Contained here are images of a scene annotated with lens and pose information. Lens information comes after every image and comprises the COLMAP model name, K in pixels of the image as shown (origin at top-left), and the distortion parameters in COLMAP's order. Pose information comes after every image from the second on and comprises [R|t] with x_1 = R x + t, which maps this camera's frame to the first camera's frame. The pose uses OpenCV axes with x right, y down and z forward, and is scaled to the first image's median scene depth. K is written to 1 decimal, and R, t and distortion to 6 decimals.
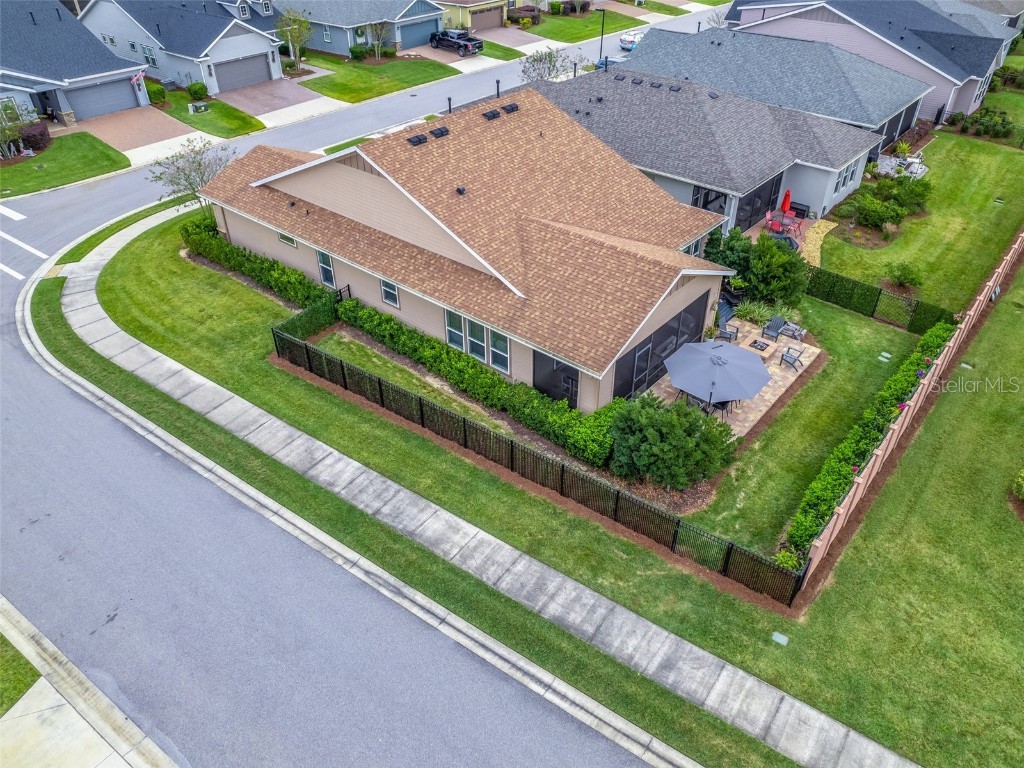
lens RADIAL K [[736.1, 0, 509.9], [0, 736.1, 388.8], [0, 0, 1]] dist [-0.089117, 0.086081]
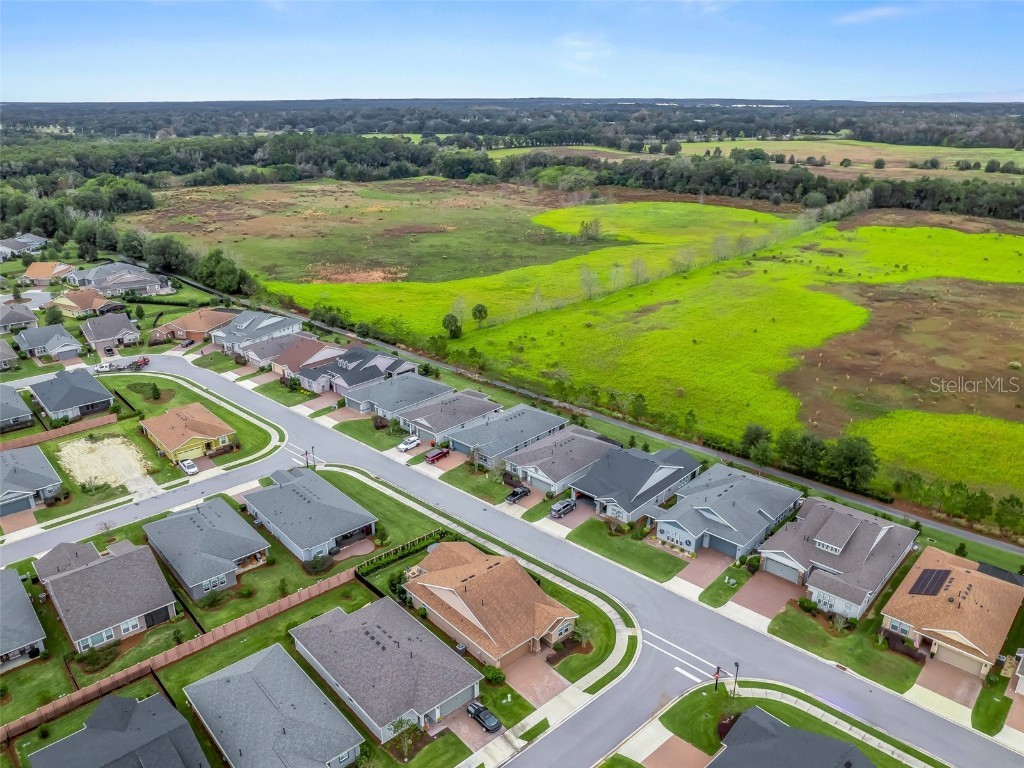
lens RADIAL K [[736.1, 0, 509.9], [0, 736.1, 388.8], [0, 0, 1]] dist [-0.089117, 0.086081]
pose [[-0.990419, -0.032770, 0.134151, -0.636697], [0.096065, 0.534375, 0.839771, -3.733403], [-0.099206, 0.844612, -0.526107, 2.143970]]
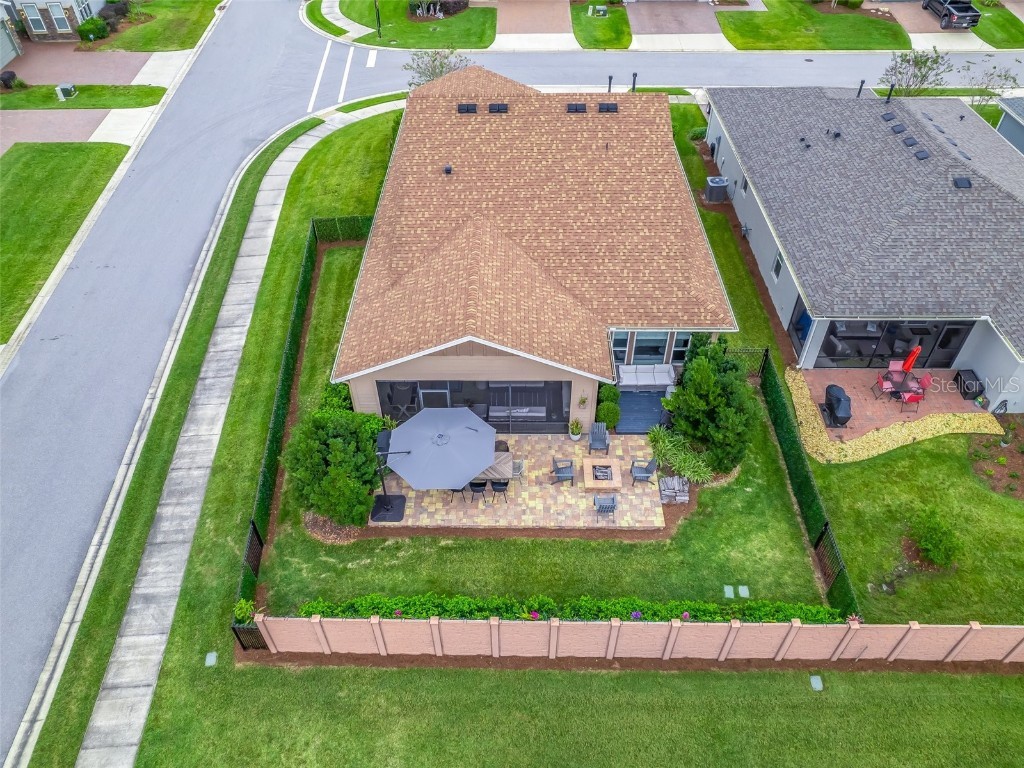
lens RADIAL K [[741.0, 0, 496.0], [0, 741.0, 384.7], [0, 0, 1]] dist [-0.081331, 0.071774]
pose [[0.636246, 0.529207, -0.561365, 0.683441], [-0.452253, 0.845350, 0.284343, -0.328719], [0.625026, 0.072967, 0.777186, 0.261441]]
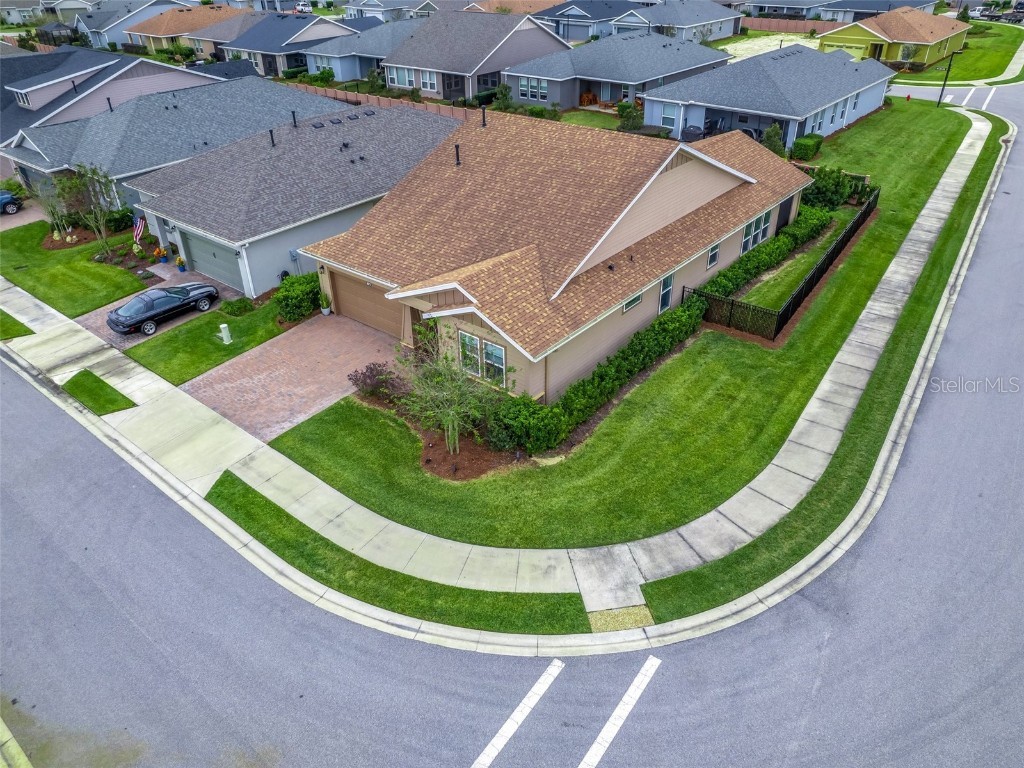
lens RADIAL K [[736.1, 0, 509.9], [0, 736.1, 388.8], [0, 0, 1]] dist [-0.089117, 0.086081]
pose [[-0.019269, -0.529826, 0.847888, -1.224728], [0.609969, 0.665709, 0.429848, -0.670741], [-0.792191, 0.525468, 0.310350, 1.024126]]
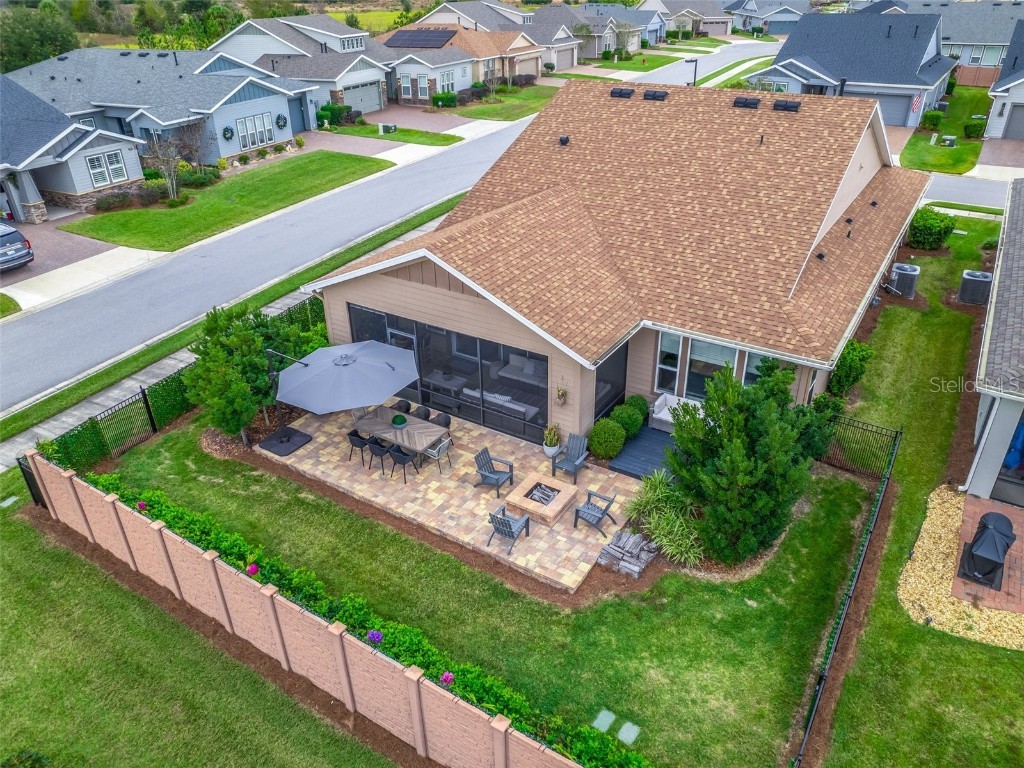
lens RADIAL K [[736.1, 0, 509.9], [0, 736.1, 388.8], [0, 0, 1]] dist [-0.089117, 0.086081]
pose [[0.140606, 0.495834, -0.856959, 0.783688], [-0.581130, 0.742101, 0.334028, -0.294529], [0.801572, 0.451038, 0.392488, 0.719026]]
